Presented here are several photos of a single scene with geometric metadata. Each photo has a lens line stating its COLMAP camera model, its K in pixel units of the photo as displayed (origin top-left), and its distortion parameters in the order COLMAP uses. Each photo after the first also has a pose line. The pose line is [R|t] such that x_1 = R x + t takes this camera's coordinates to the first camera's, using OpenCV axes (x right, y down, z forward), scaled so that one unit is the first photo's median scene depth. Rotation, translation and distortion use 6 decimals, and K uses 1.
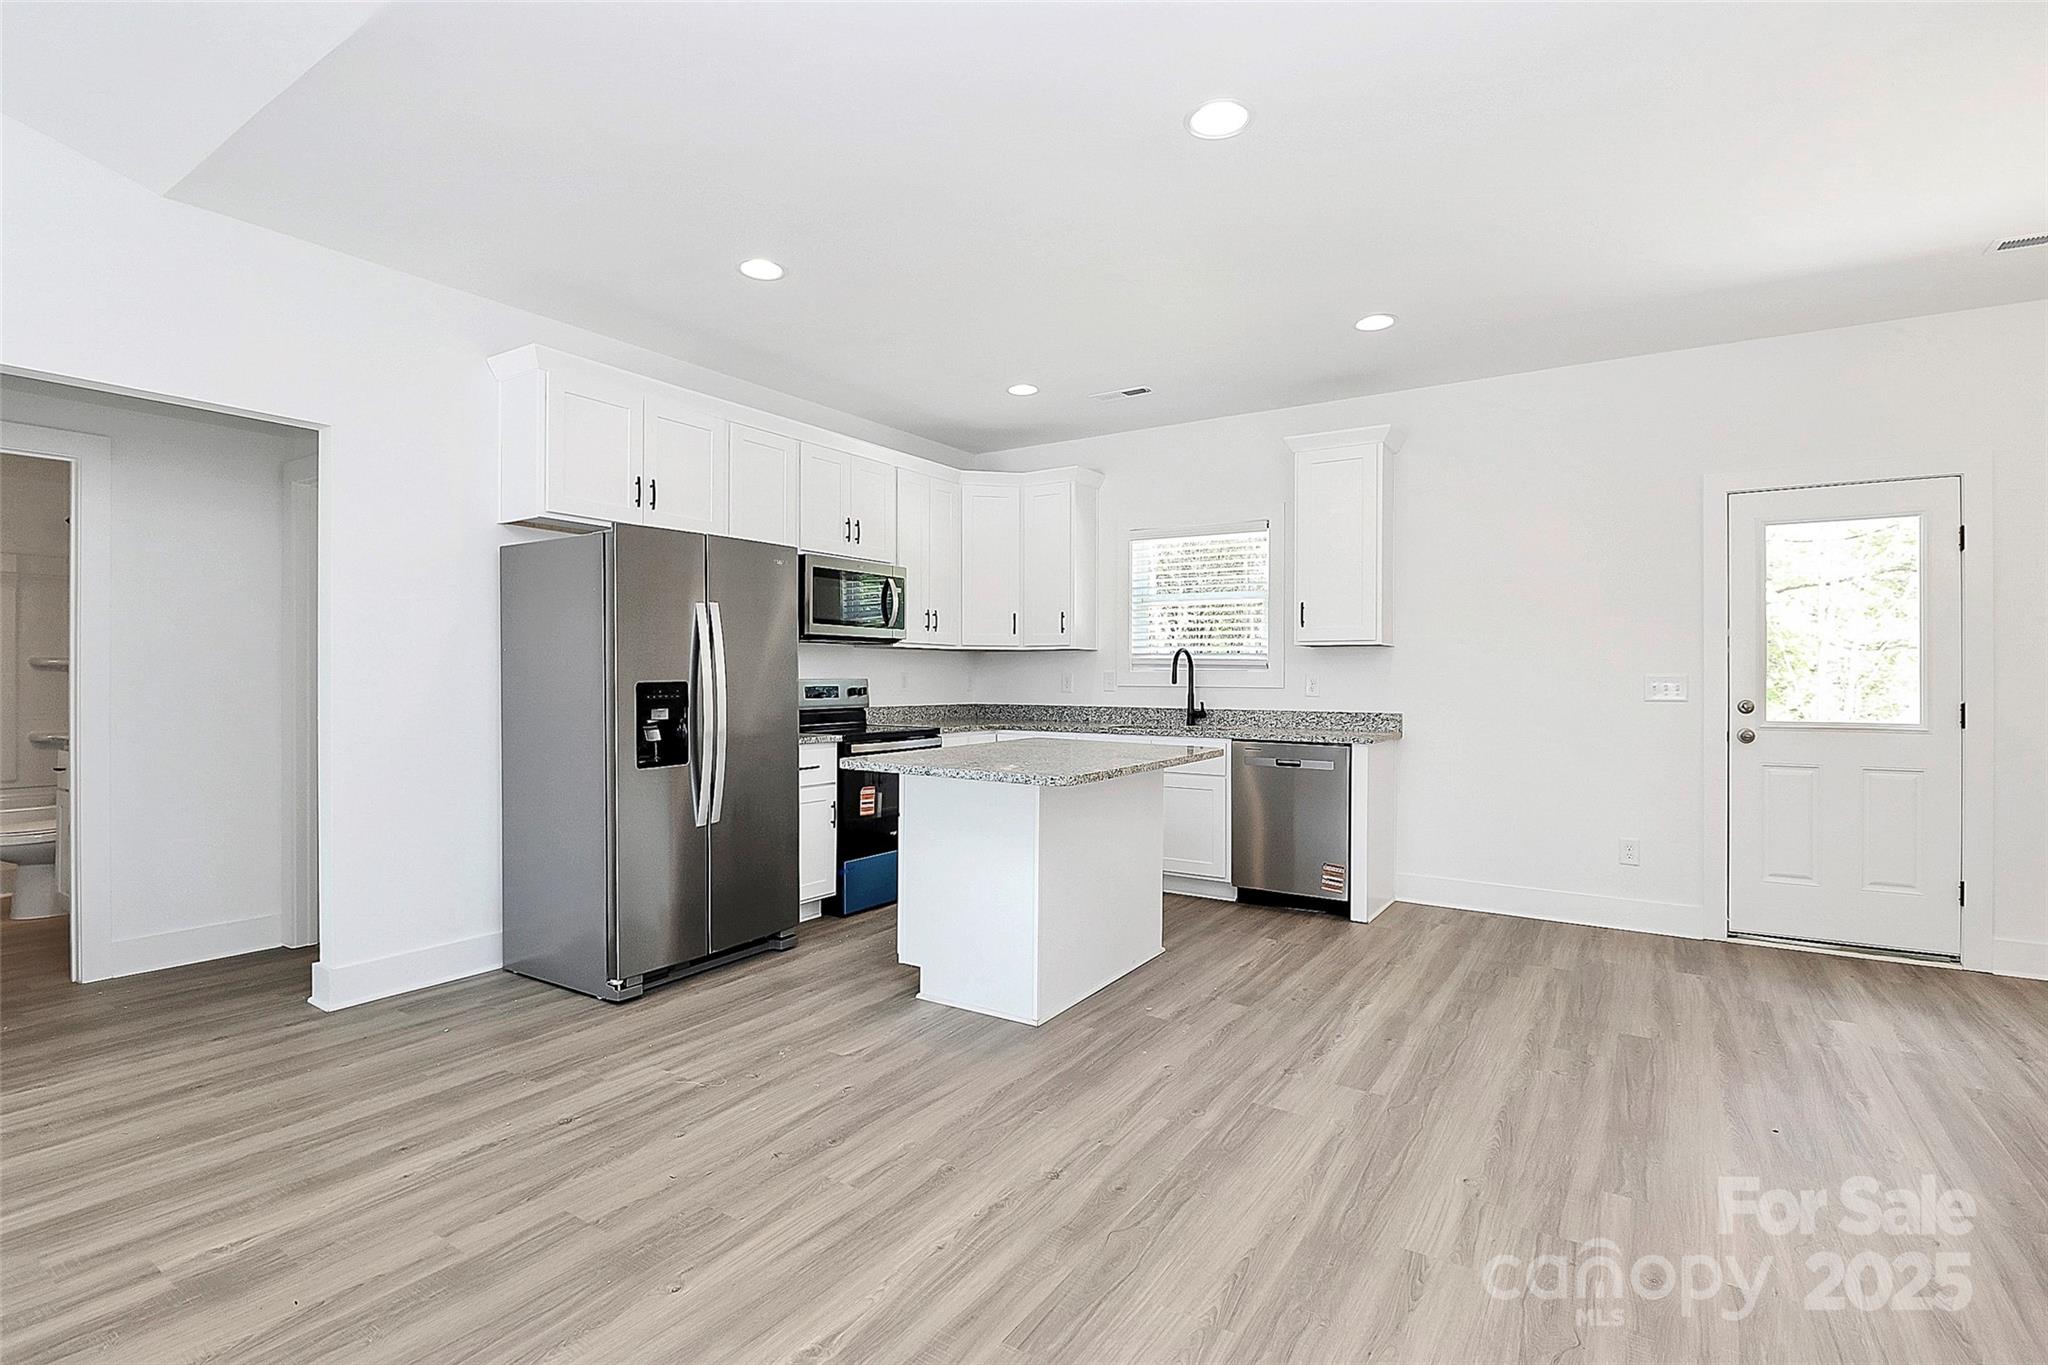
lens RADIAL K [[965.4, 0, 1019.1], [0, 965.4, 671.2], [0, 0, 1]] dist [-0.004150, -0.009686]
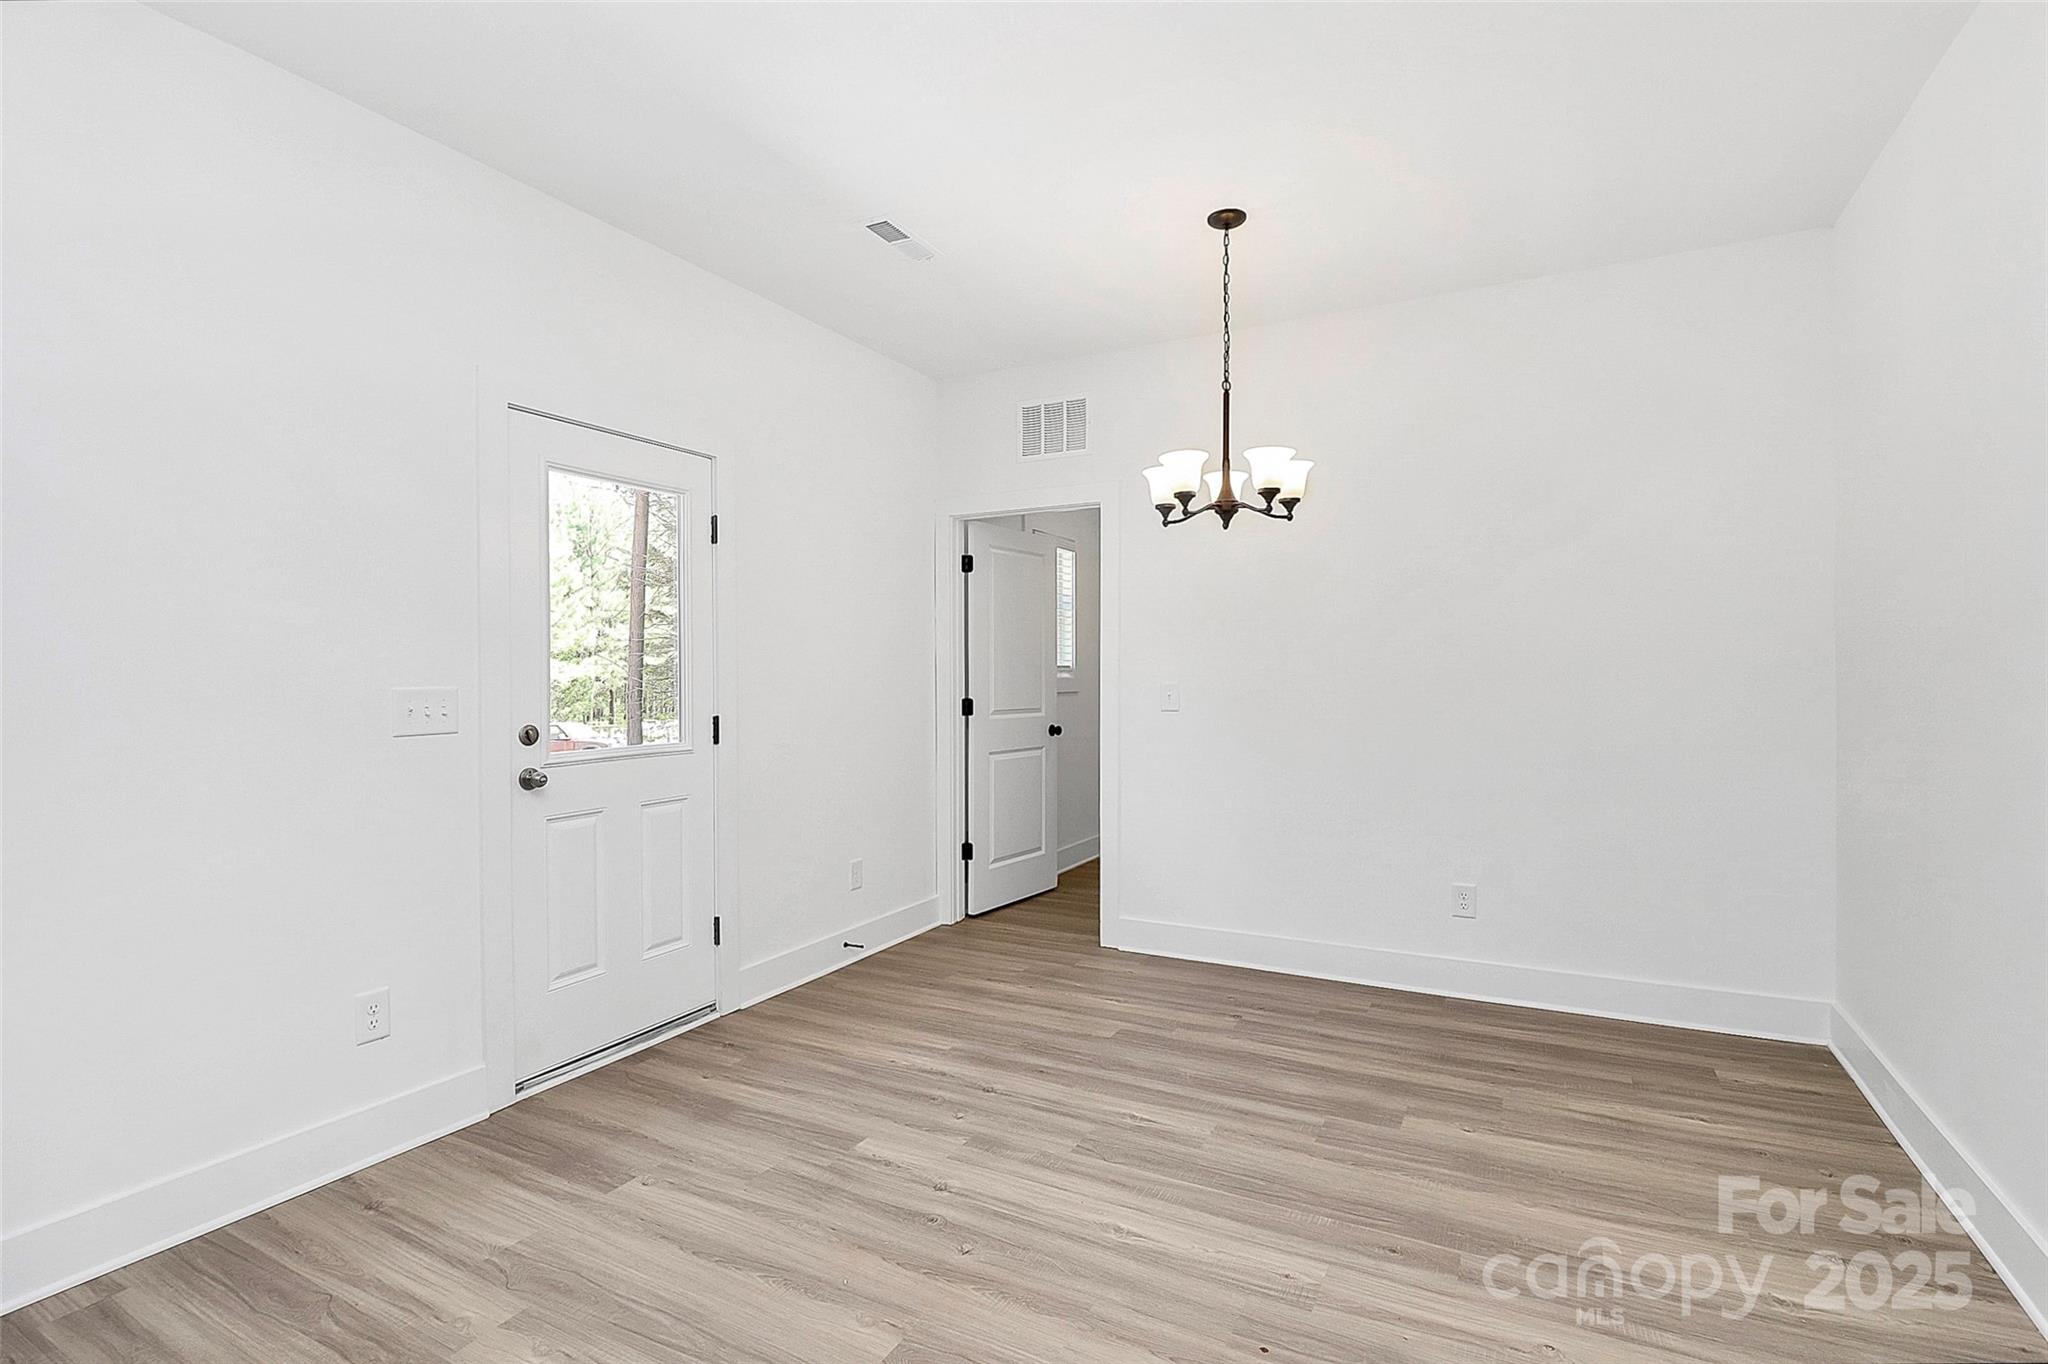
lens RADIAL K [[965.4, 0, 1023.1], [0, 965.4, 663.8], [0, 0, 1]] dist [-0.004150, -0.009686]
pose [[-0.091381, 0.007358, 0.995789, 0.071059], [-0.002138, 0.999969, -0.007585, -0.008450], [-0.995814, -0.002823, -0.091363, 0.809108]]
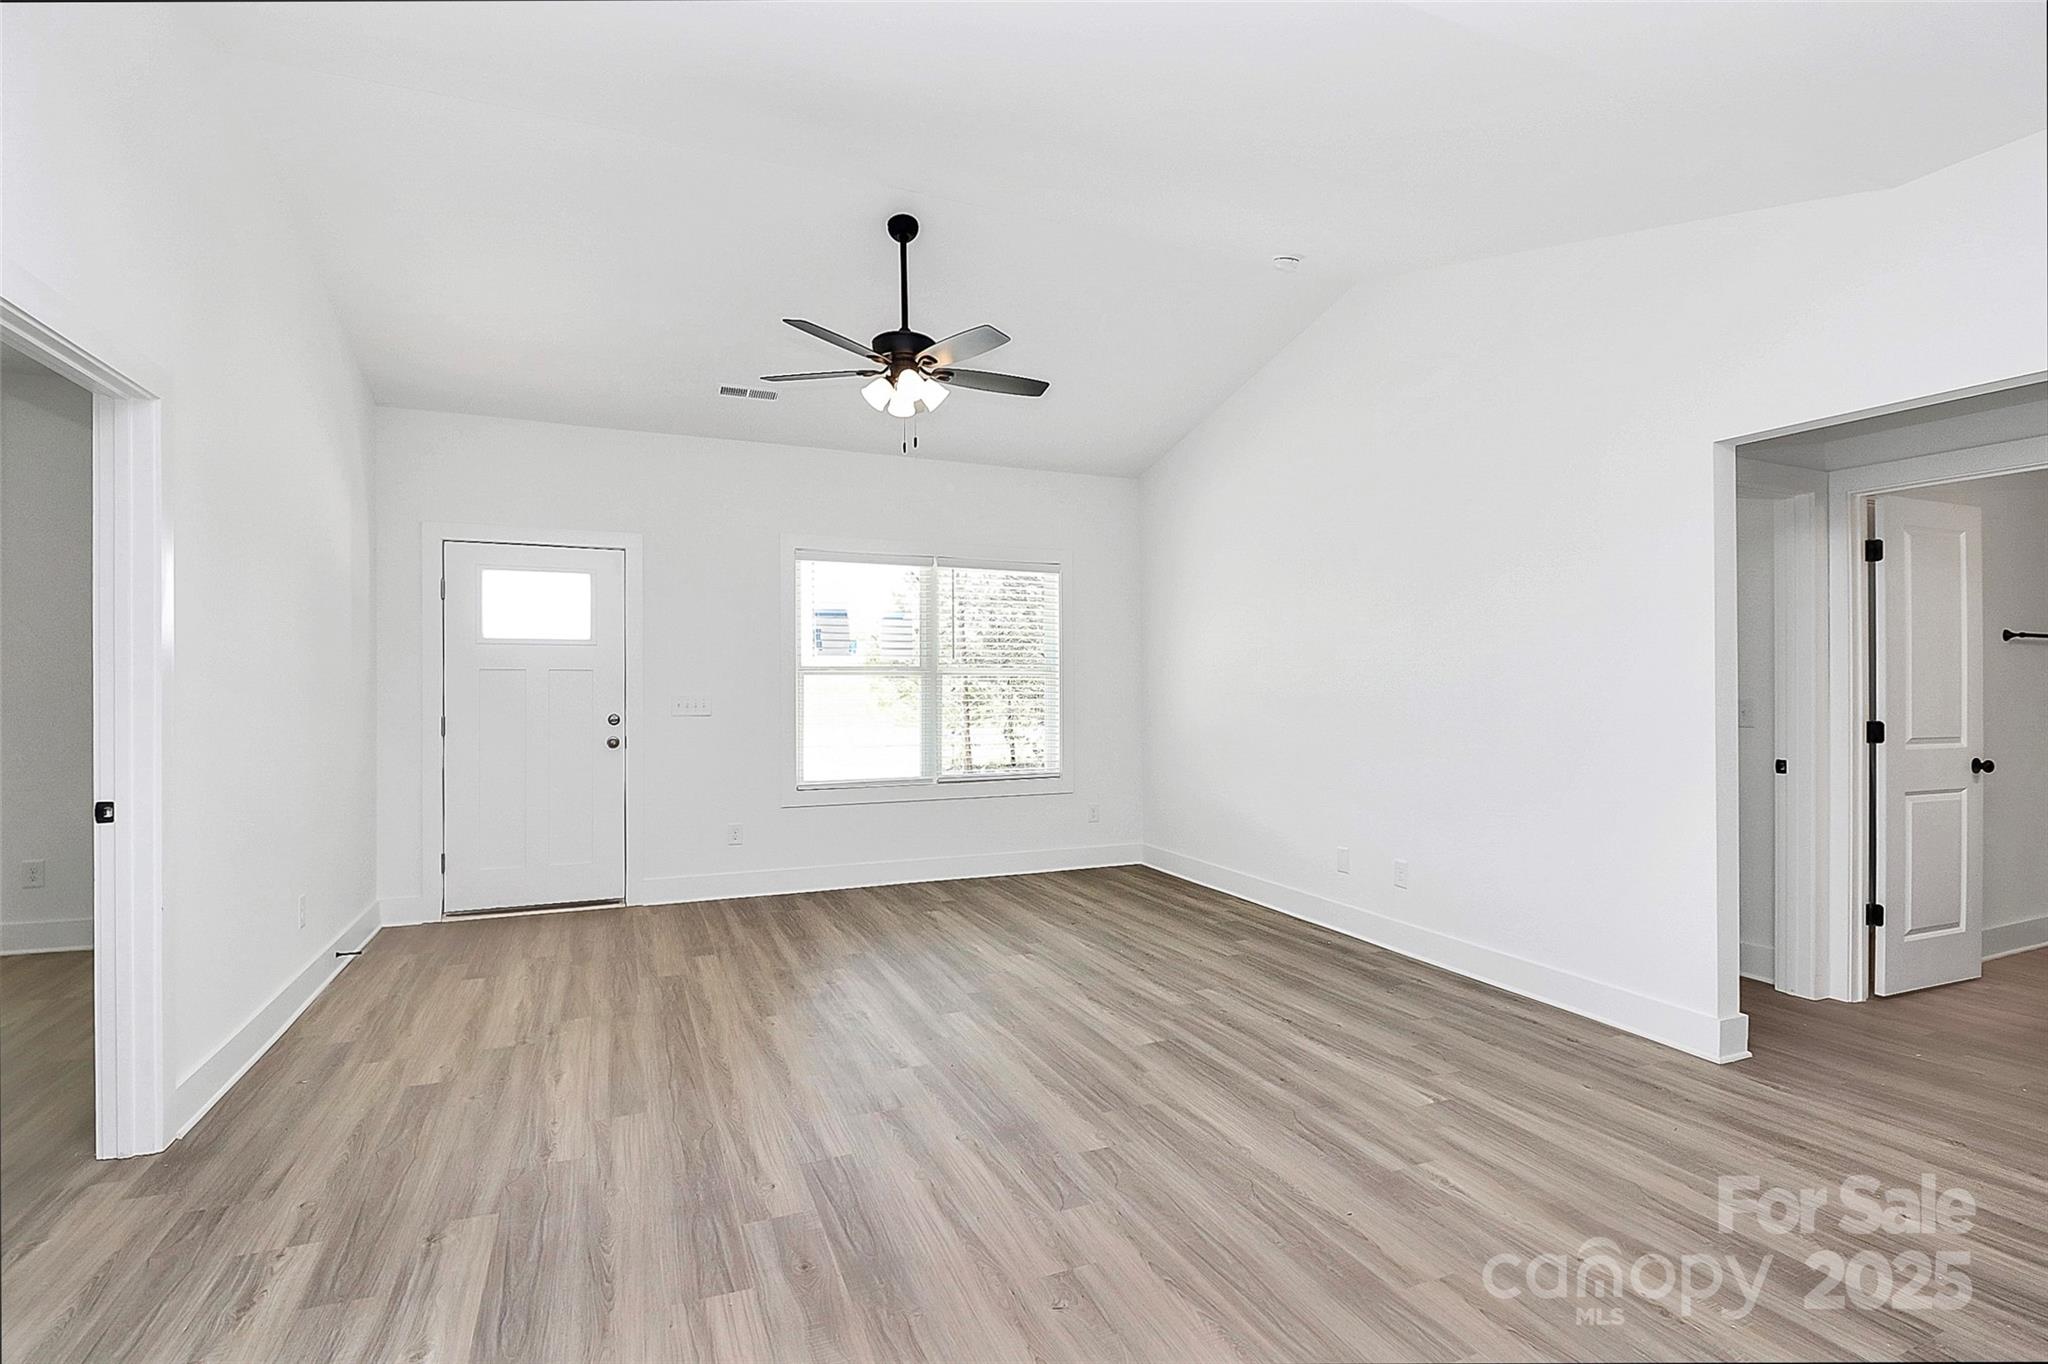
lens RADIAL K [[965.4, 0, 1028.1], [0, 965.4, 679.0], [0, 0, 1]] dist [-0.004150, -0.009686]
pose [[-0.552110, -0.007455, -0.833738, 0.250956], [0.003216, 0.999934, -0.011070, -0.013996], [0.833765, -0.008793, -0.552049, 0.630896]]
